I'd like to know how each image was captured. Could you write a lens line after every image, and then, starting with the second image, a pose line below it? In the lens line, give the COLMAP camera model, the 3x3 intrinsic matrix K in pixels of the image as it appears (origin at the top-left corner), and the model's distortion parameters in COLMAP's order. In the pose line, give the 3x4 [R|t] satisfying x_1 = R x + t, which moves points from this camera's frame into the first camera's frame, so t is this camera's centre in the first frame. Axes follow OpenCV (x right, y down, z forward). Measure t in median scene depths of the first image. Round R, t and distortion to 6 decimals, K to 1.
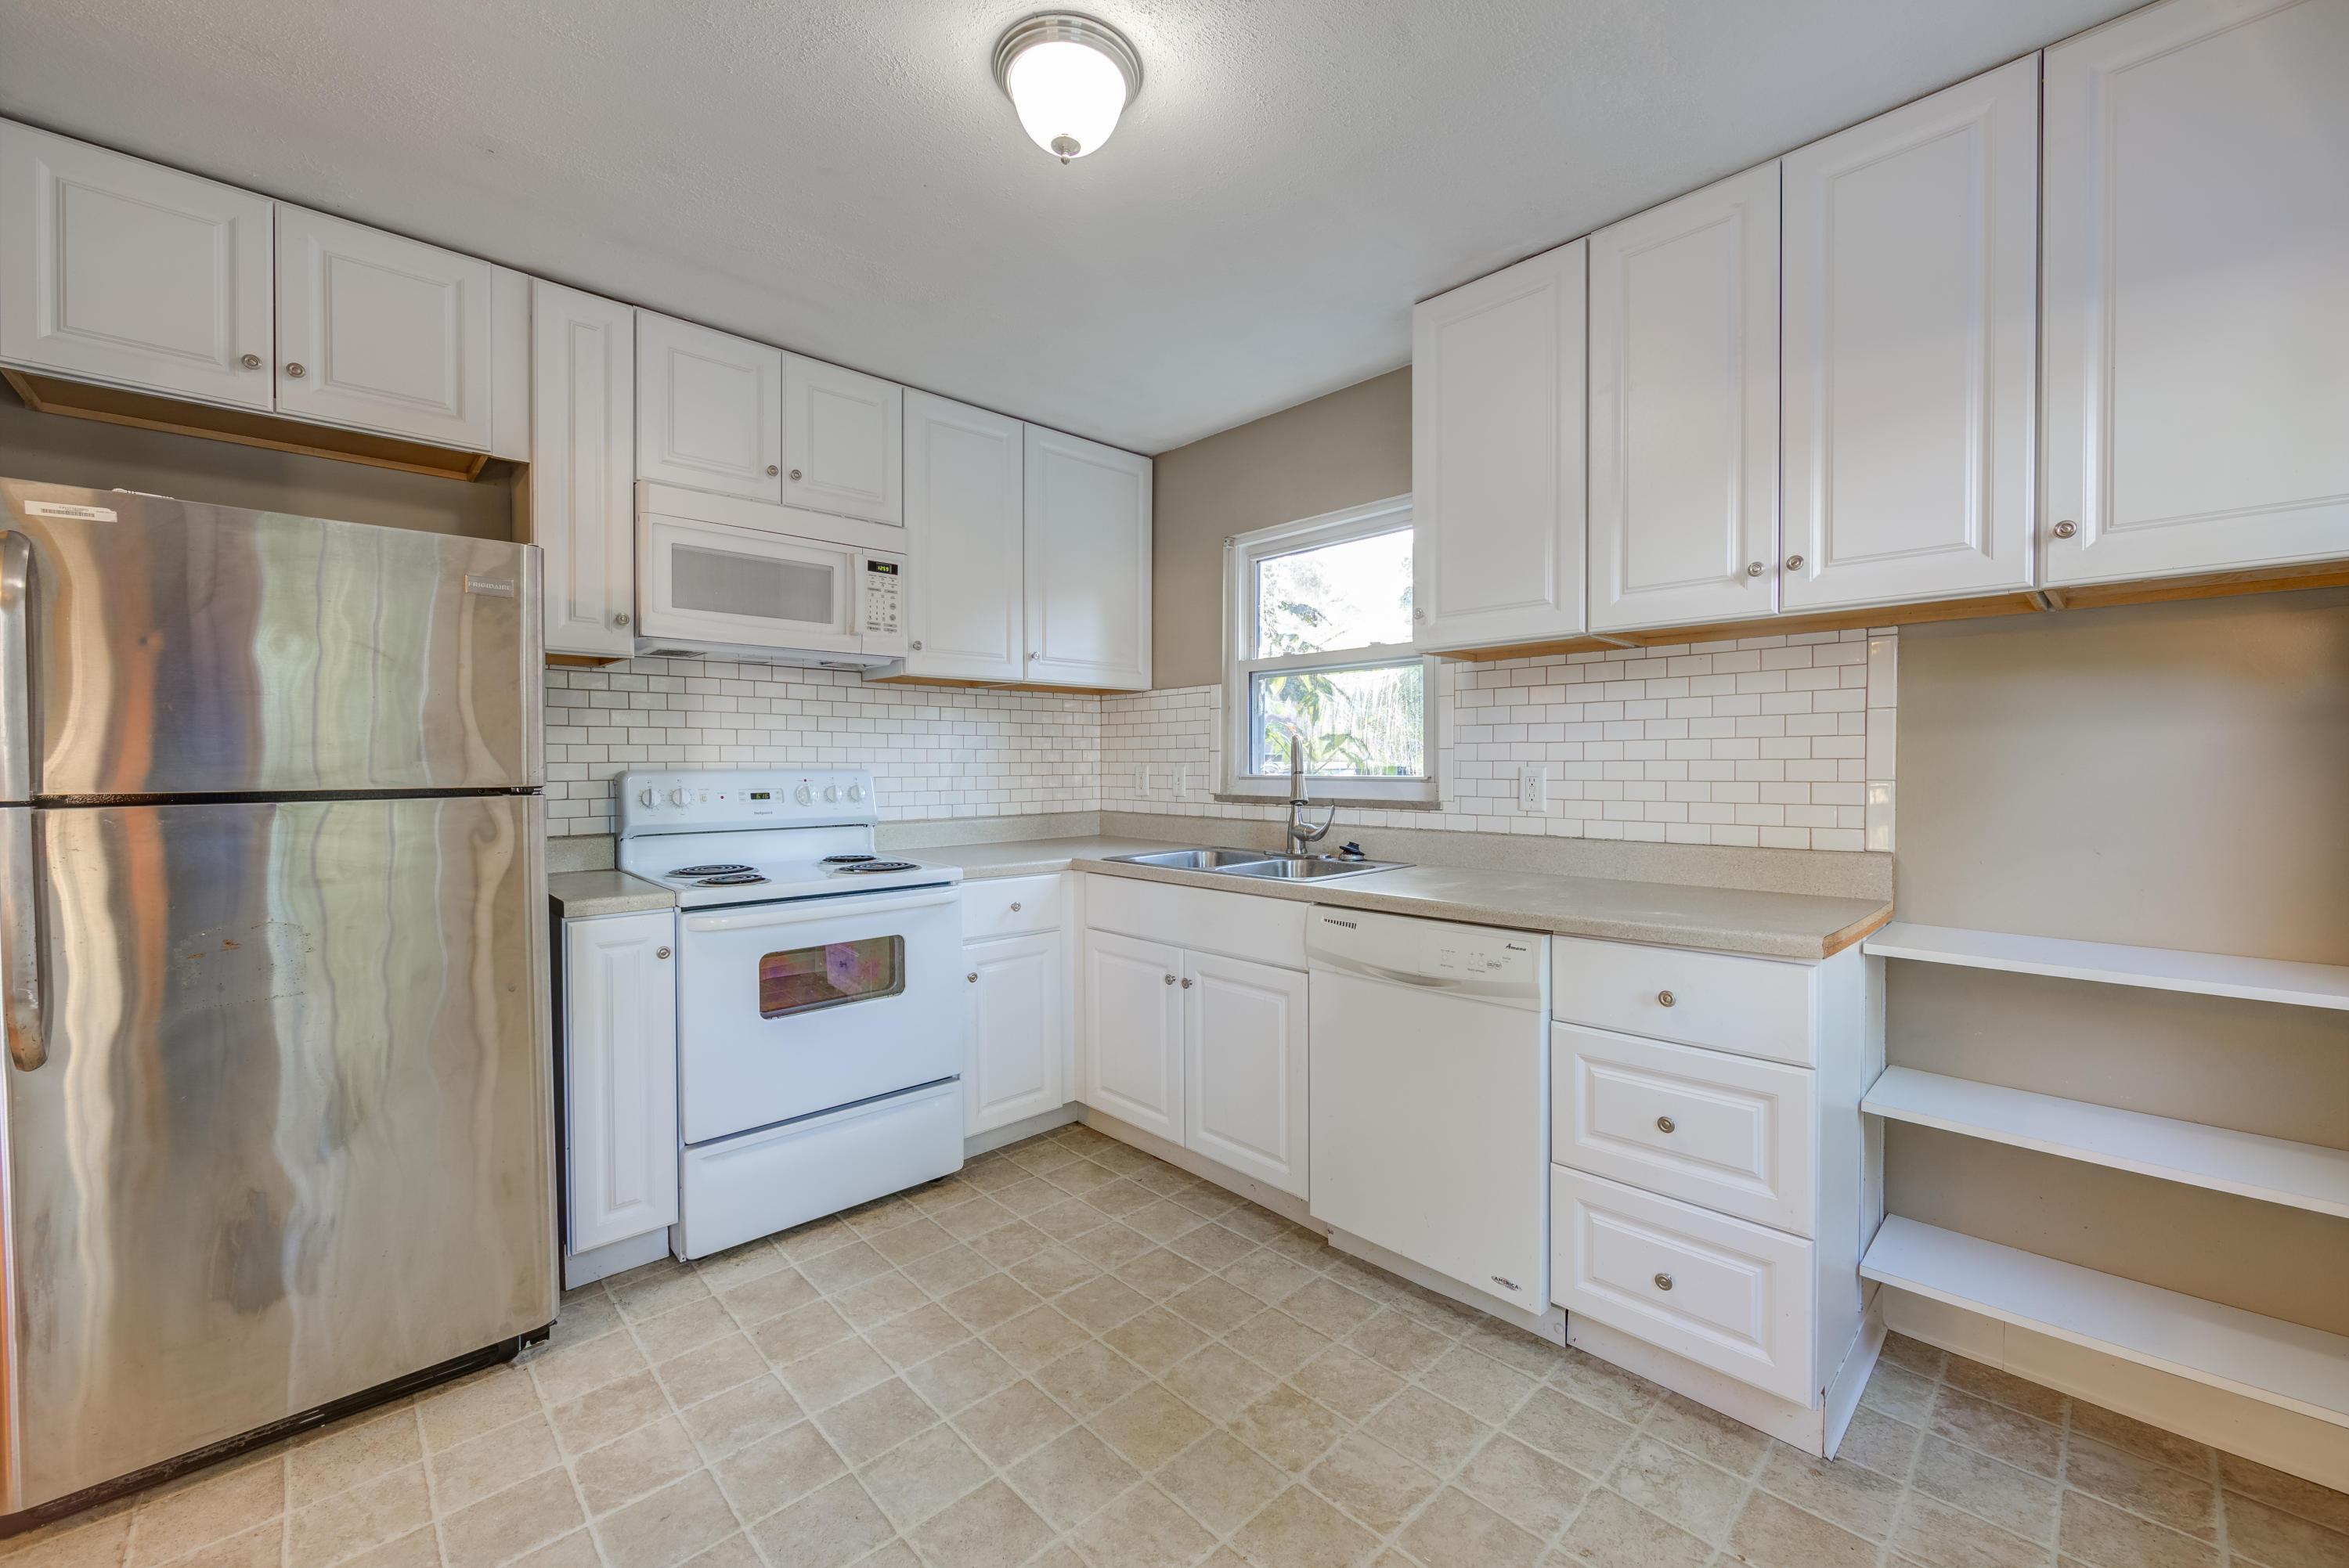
lens RADIAL K [[946.6, 0, 1182.6], [0, 946.6, 778.3], [0, 0, 1]] dist [-0.018860, 0.002748]
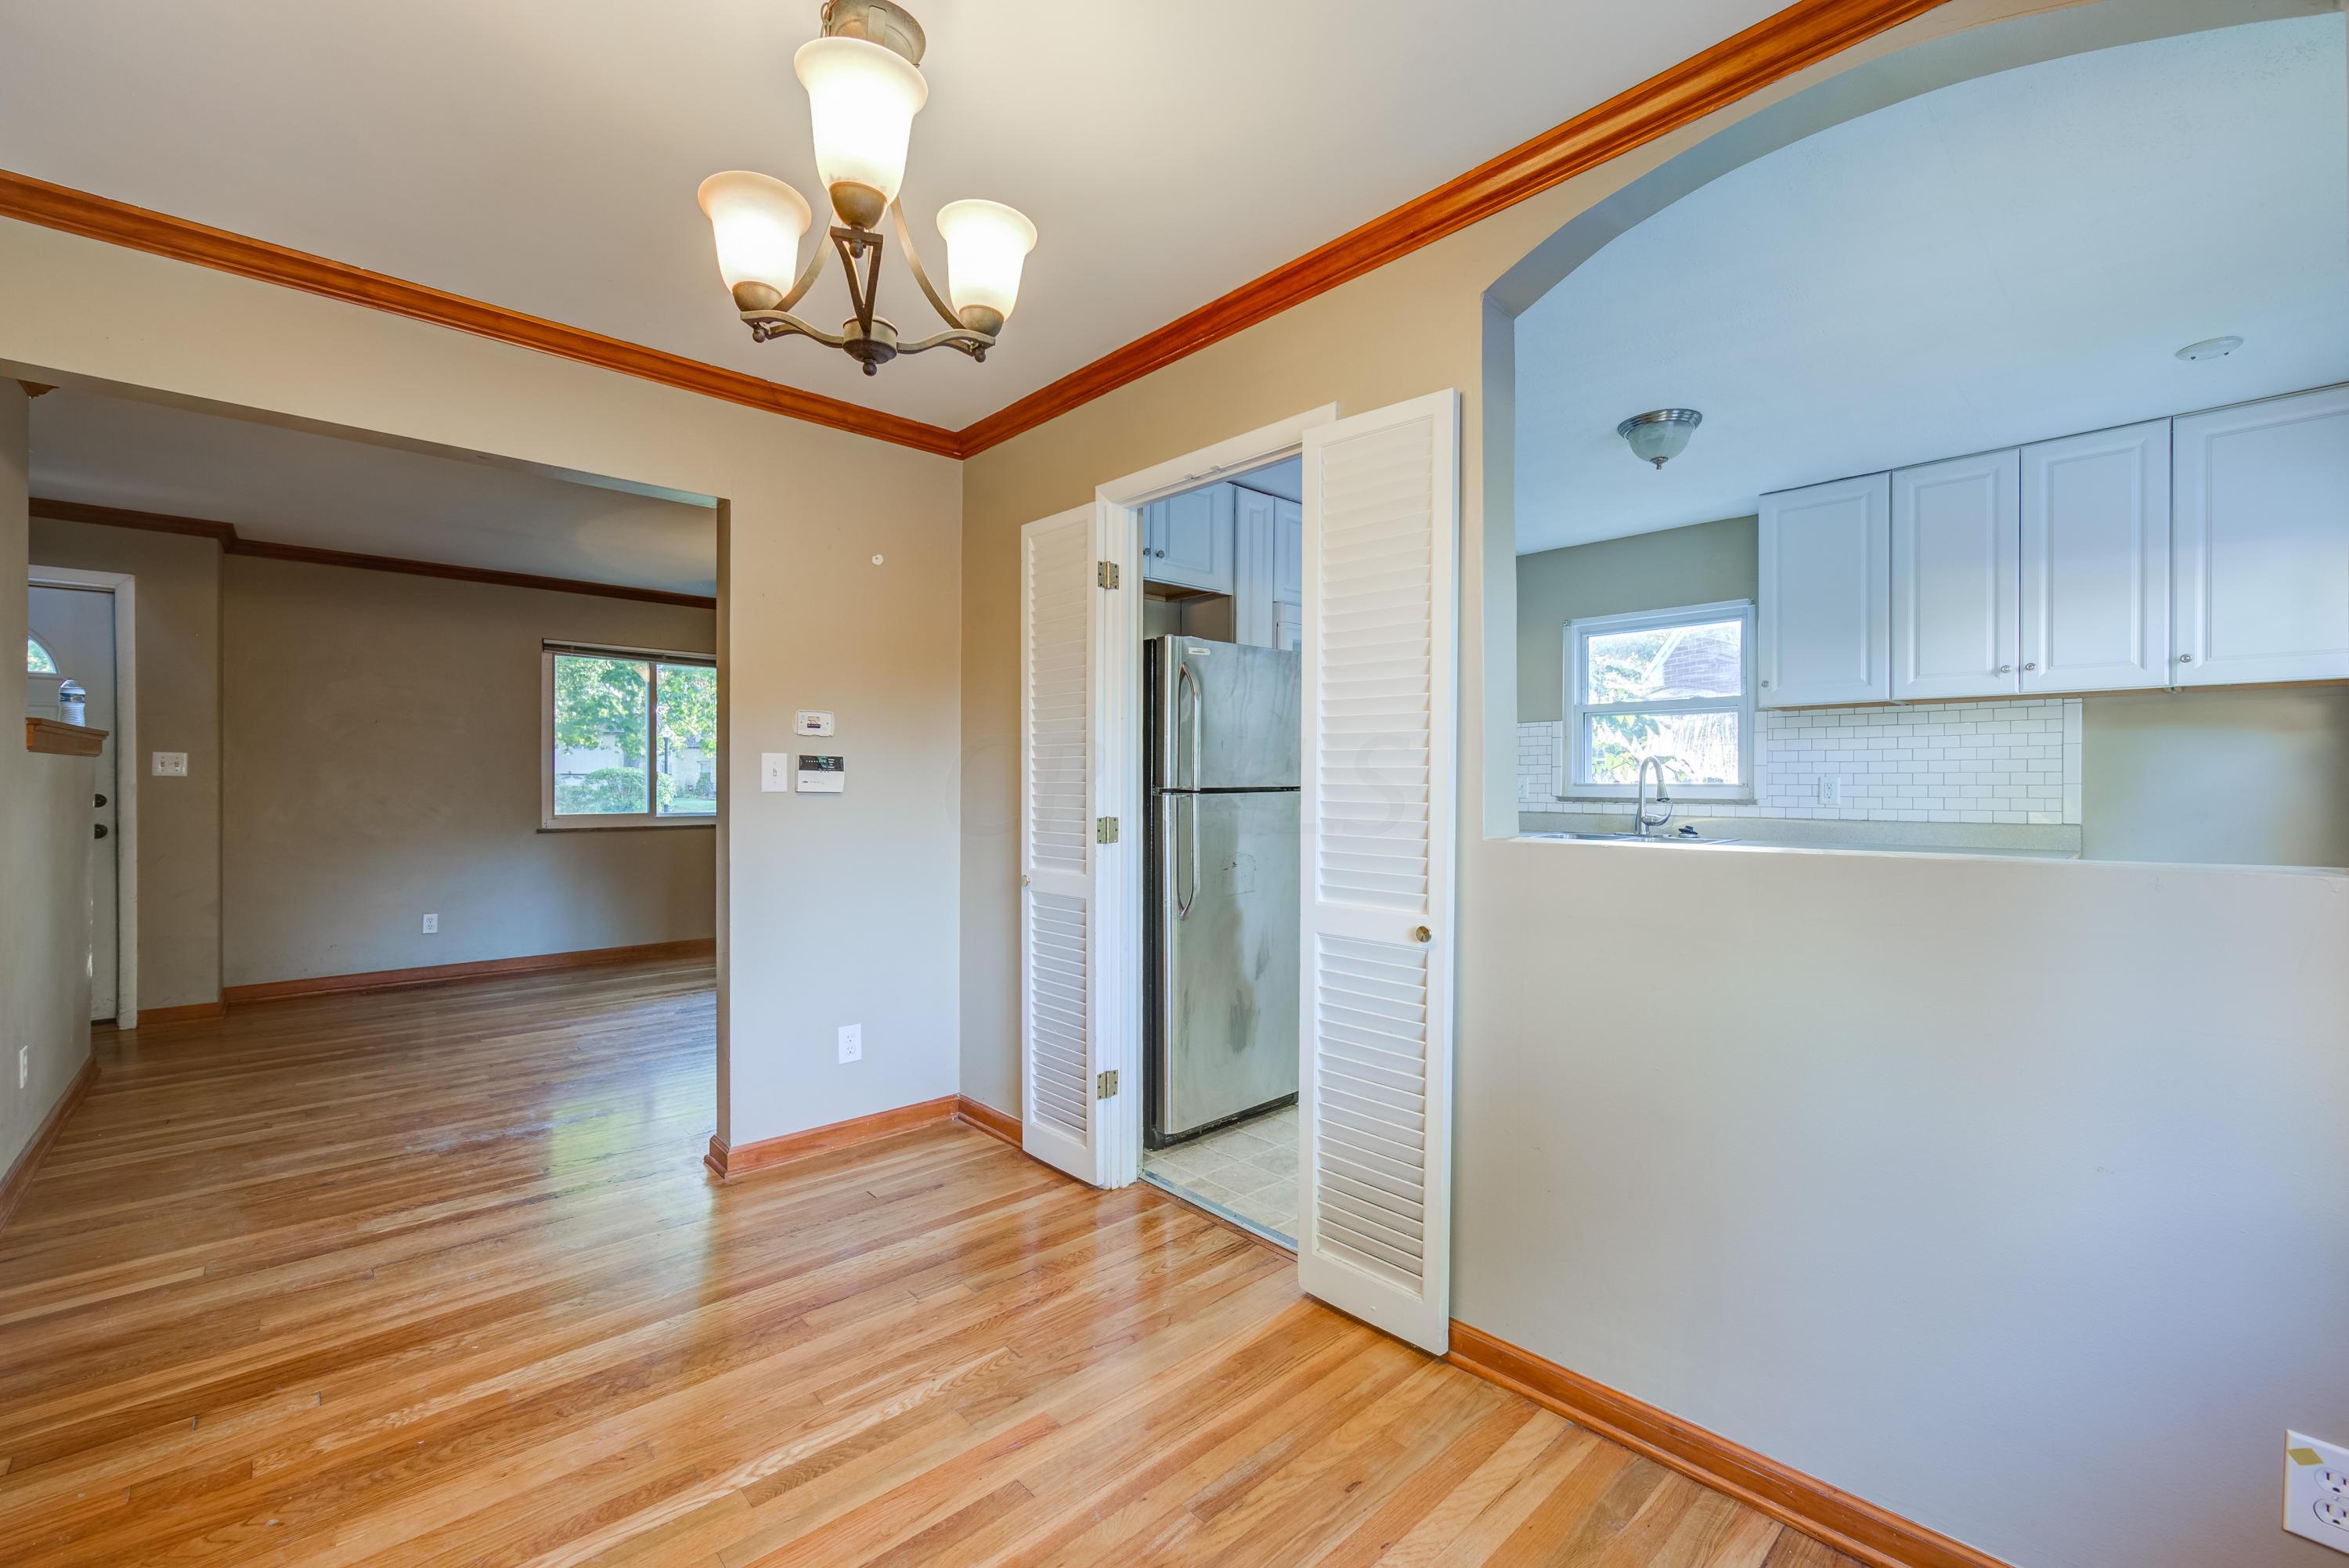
lens RADIAL K [[984.1, 0, 1128.8], [0, 984.1, 786.4], [0, 0, 1]] dist [-0.017793, 0.002947]
pose [[0.998951, 0.001939, -0.045748, -0.830243], [-0.002311, 0.999965, -0.008083, 0.022372], [0.045730, 0.008181, 0.998920, -0.797950]]
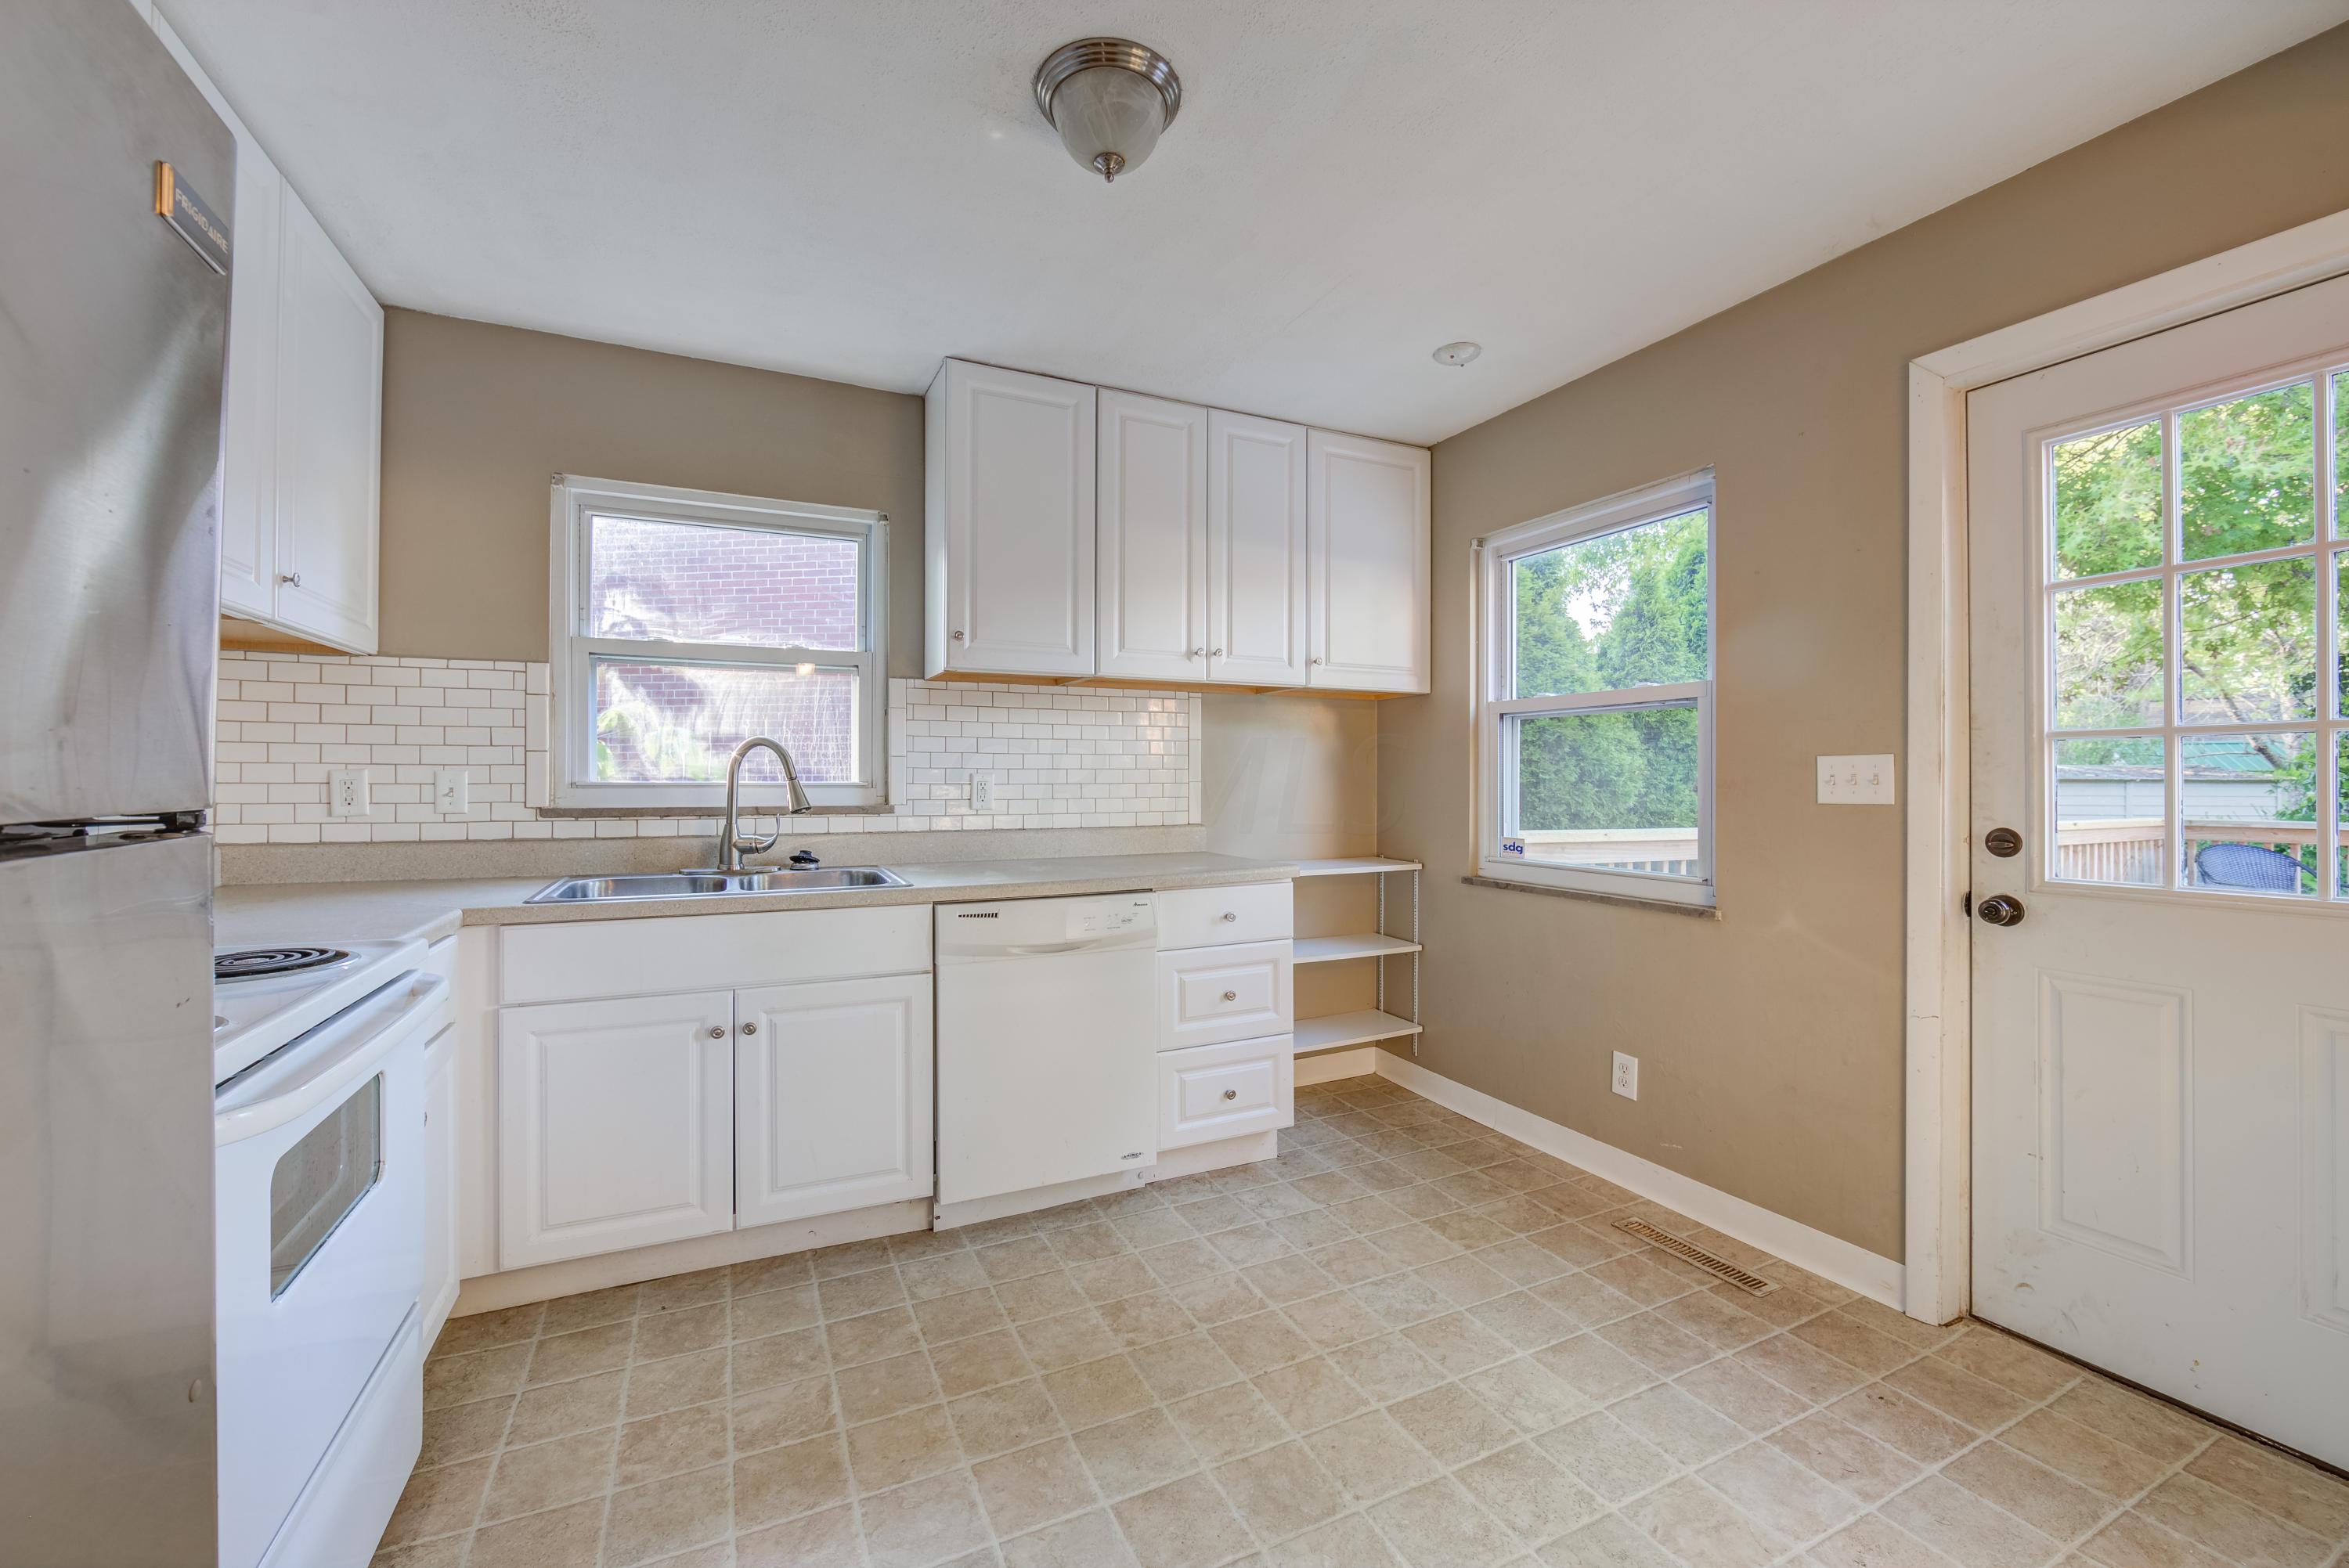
lens RADIAL K [[908.6, 0, 1174.5], [0, 908.6, 784.0], [0, 0, 1]] dist [-0.013551, 0.000160]
pose [[0.314471, -0.003472, 0.949261, -0.730993], [0.010798, 0.999942, 0.000081, 0.004399], [-0.949206, 0.010224, 0.314490, 0.444801]]
